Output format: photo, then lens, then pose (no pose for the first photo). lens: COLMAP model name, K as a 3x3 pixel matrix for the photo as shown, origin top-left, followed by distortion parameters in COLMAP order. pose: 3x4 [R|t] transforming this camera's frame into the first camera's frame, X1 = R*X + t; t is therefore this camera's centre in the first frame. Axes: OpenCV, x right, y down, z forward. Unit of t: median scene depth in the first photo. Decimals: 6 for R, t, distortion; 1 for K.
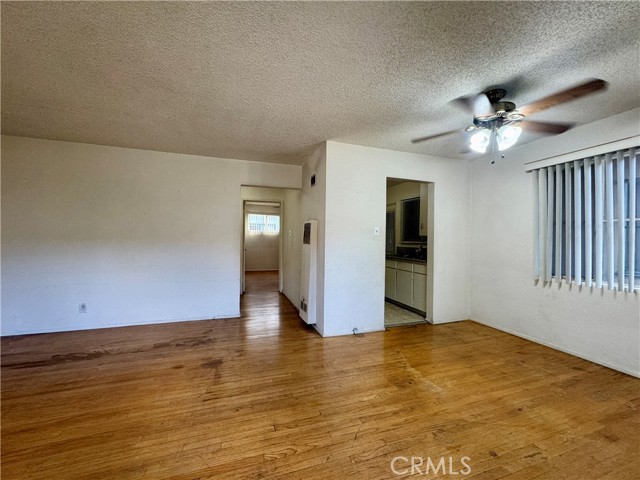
lens RADIAL K [[257.6, 0, 320.0], [0, 257.6, 240.0], [0, 0, 1]] dist [0.000265, 0.000010]
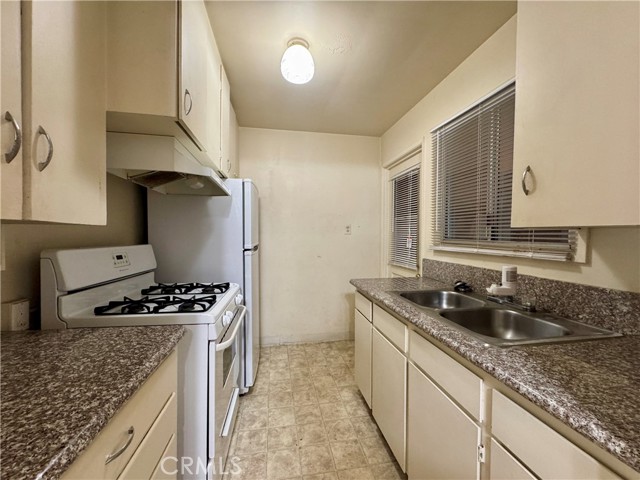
lens RADIAL K [[257.6, 0, 320.0], [0, 257.6, 240.0], [0, 0, 1]] dist [0.000265, 0.000010]
pose [[0.988698, -0.001455, -0.149912, 0.465319], [0.003649, 0.999890, 0.014362, -0.017403], [0.149874, -0.014747, 0.988595, 1.365595]]
